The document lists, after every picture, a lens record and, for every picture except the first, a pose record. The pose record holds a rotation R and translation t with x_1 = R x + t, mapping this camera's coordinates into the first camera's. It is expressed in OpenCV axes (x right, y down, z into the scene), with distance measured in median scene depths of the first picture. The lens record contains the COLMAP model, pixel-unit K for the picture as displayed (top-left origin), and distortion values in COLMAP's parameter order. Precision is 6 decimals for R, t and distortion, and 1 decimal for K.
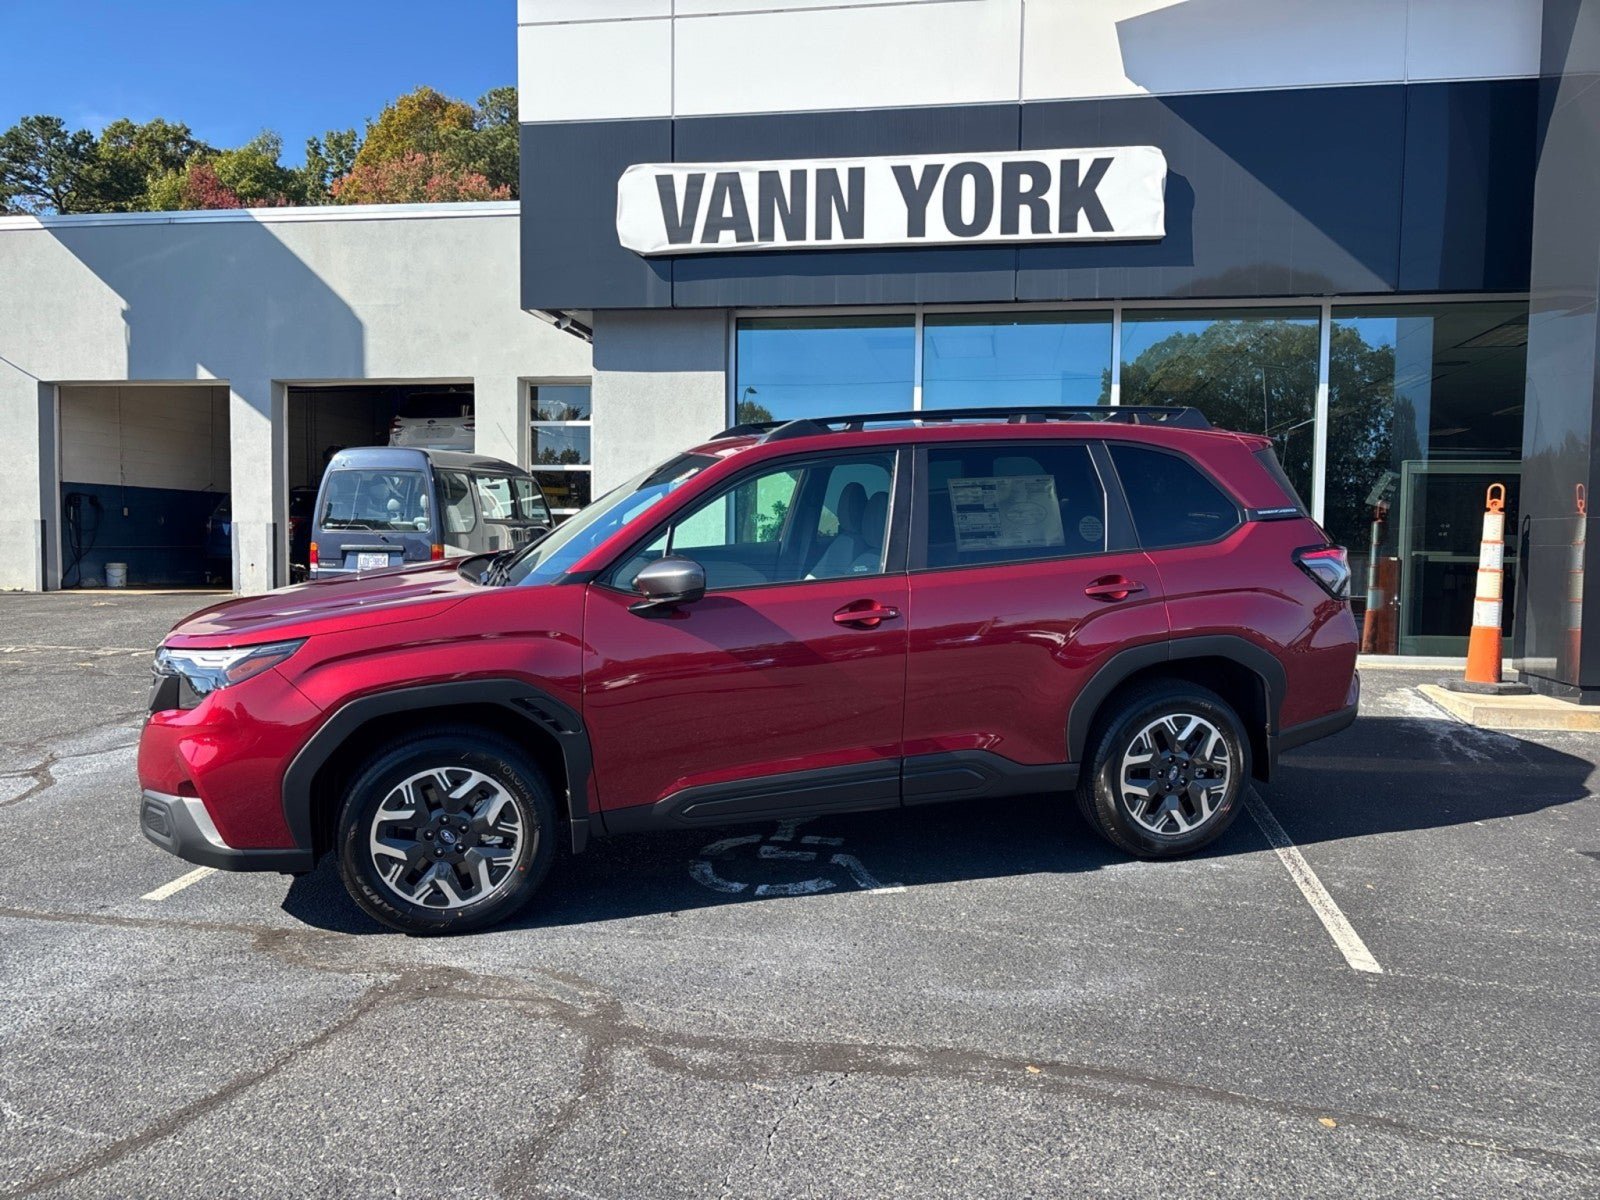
lens RADIAL K [[1207.6, 0, 810.1], [0, 1207.6, 616.3], [0, 0, 1]] dist [0.052285, -0.052378]
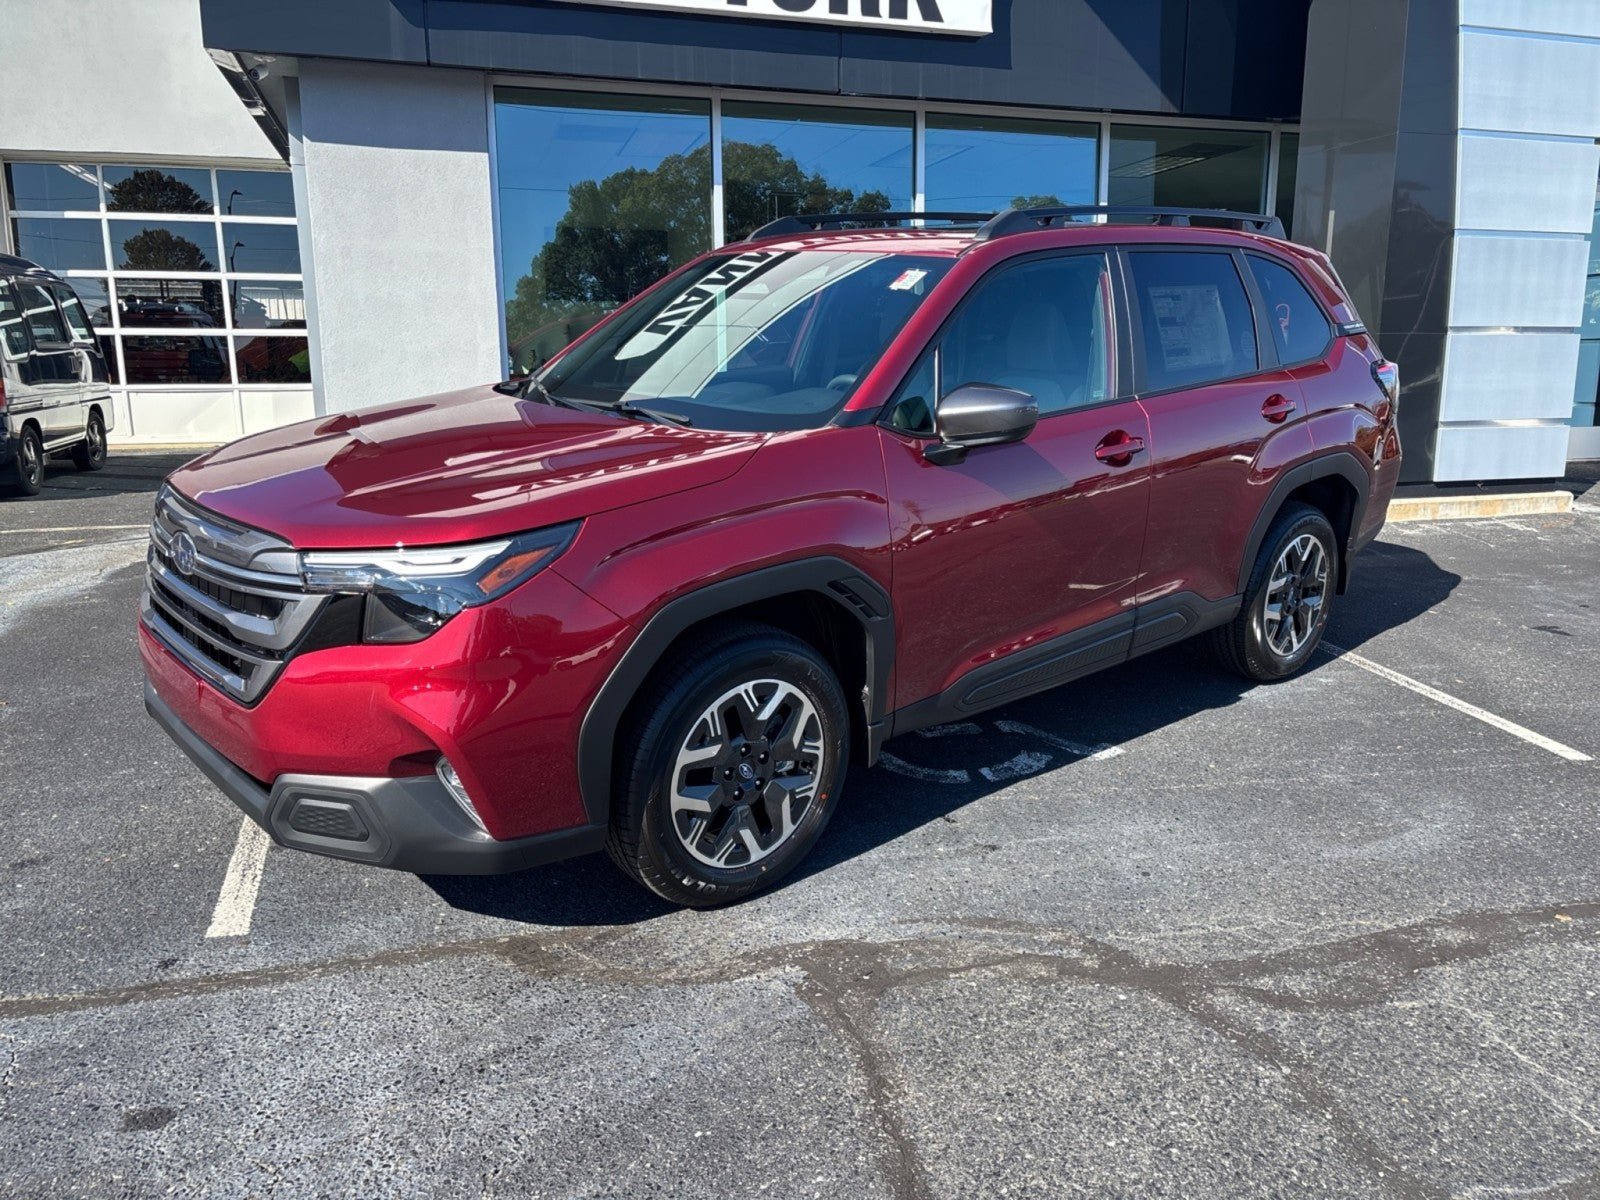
lens RADIAL K [[1207.6, 0, 809.6], [0, 1207.6, 599.0], [0, 0, 1]] dist [0.052285, -0.052378]
pose [[0.898398, -0.097043, 0.428326, -0.502271], [0.041328, 0.989635, 0.137531, -0.021566], [-0.437233, -0.105855, 0.893097, 0.291847]]
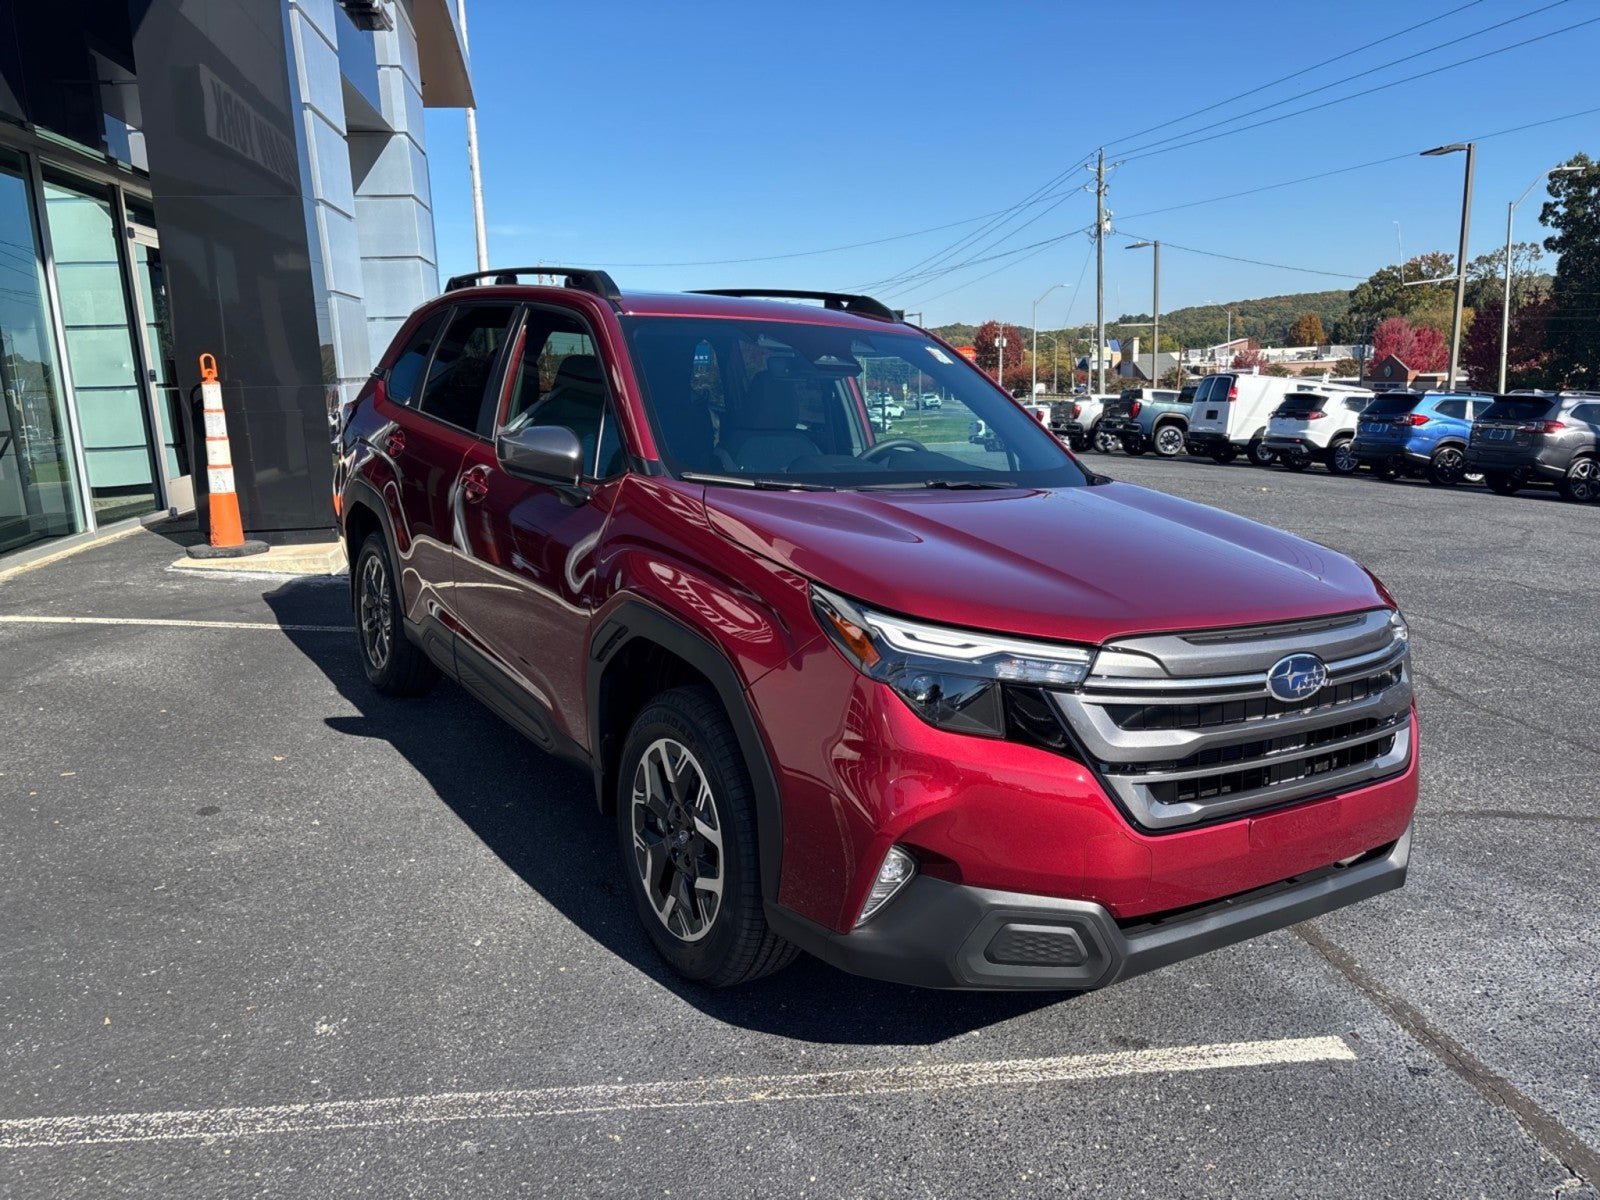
lens RADIAL K [[1207.6, 0, 796.9], [0, 1207.6, 611.4], [0, 0, 1]] dist [0.052285, -0.052378]
pose [[-0.310232, -0.191842, 0.931103, -0.951850], [0.087143, 0.969565, 0.228802, -0.144614], [-0.946658, 0.152120, -0.284073, 1.353780]]
